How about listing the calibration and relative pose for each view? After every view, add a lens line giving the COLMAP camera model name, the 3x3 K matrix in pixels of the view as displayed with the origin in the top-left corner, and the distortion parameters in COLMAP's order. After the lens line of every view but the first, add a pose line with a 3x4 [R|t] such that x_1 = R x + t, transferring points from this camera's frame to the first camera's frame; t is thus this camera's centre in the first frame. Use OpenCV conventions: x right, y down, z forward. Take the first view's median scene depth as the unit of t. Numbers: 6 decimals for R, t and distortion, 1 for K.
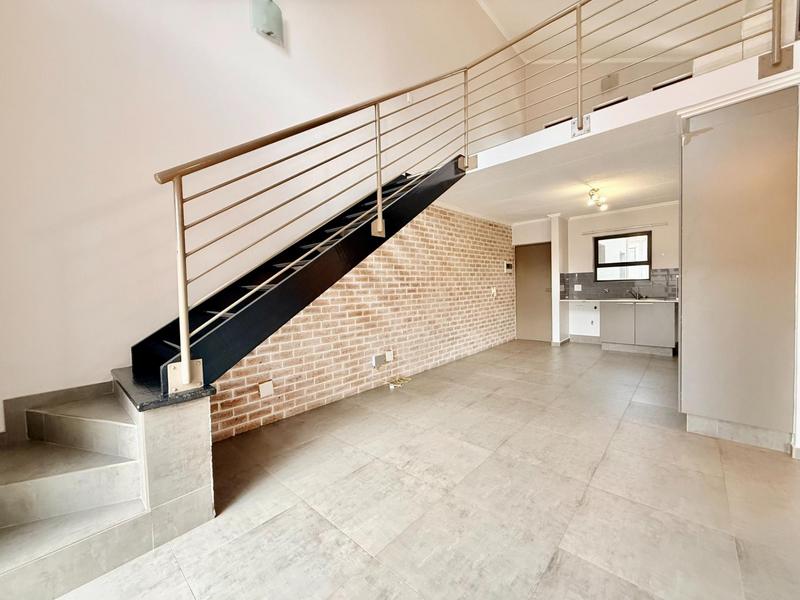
lens RADIAL K [[319.5, 0, 397.9], [0, 319.5, 297.5], [0, 0, 1]] dist [-0.000958, 0.000110]
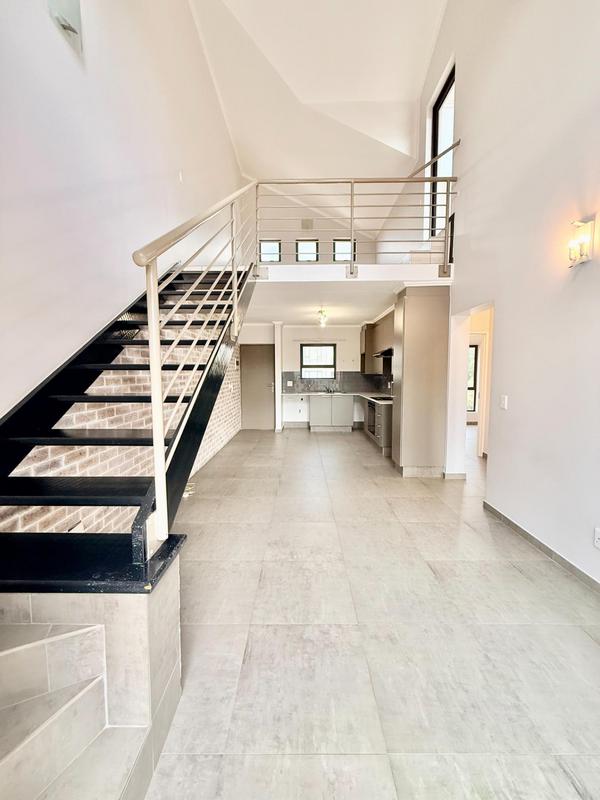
lens RADIAL K [[319.5, 0, 299.4], [0, 319.5, 394.5], [0, 0, 1]] dist [-0.000958, 0.000110]
pose [[0.735592, -0.021715, 0.677076, -0.461049], [0.002851, 0.999576, 0.028960, -0.044934], [-0.677418, -0.019372, 0.735343, 0.118619]]
